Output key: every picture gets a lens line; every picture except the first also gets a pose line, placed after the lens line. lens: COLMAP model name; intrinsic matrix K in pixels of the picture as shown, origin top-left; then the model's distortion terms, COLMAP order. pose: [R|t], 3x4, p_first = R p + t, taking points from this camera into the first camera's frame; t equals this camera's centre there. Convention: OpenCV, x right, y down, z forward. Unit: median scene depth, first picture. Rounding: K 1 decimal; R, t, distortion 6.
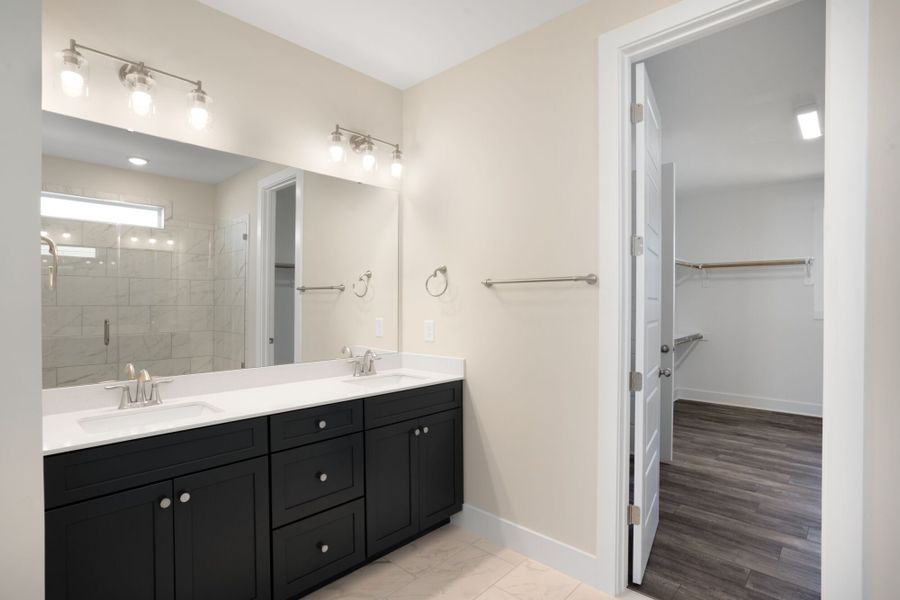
lens RADIAL K [[444.5, 0, 461.7], [0, 444.5, 305.4], [0, 0, 1]] dist [-0.011974, 0.000008]
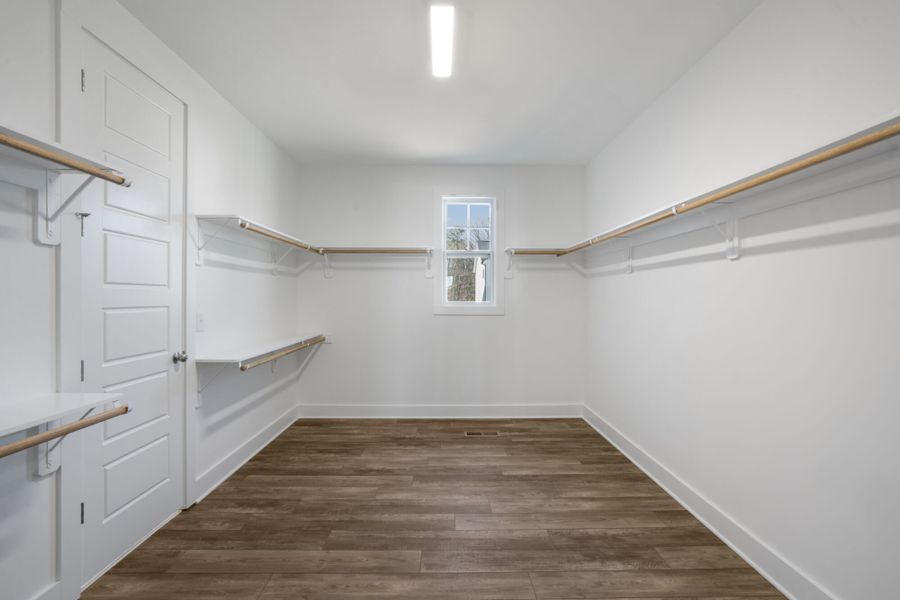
lens RADIAL K [[418.6, 0, 444.9], [0, 418.6, 292.0], [0, 0, 1]] dist [-0.024225, 0.000879]
pose [[0.745714, 0.005223, 0.666246, 0.239808], [0.004369, 0.999909, -0.012729, -0.004662], [-0.666252, 0.012403, 0.745623, 0.344216]]
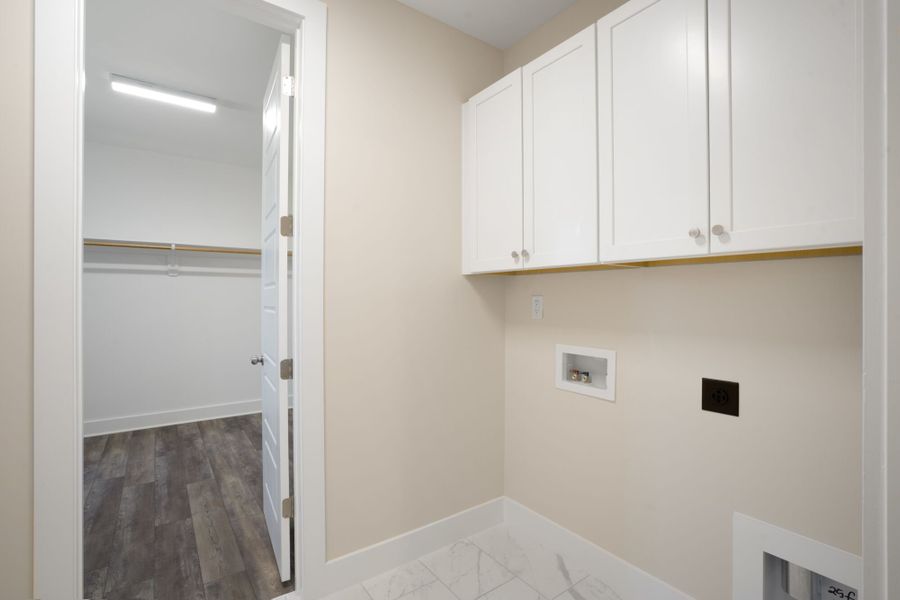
lens RADIAL K [[418.6, 0, 444.9], [0, 418.6, 292.0], [0, 0, 1]] dist [-0.024225, 0.000879]
pose [[-0.969621, 0.000945, 0.244608, 0.006899], [0.002480, 0.999979, 0.005970, -0.015028], [-0.244598, 0.006395, -0.969604, 1.193422]]
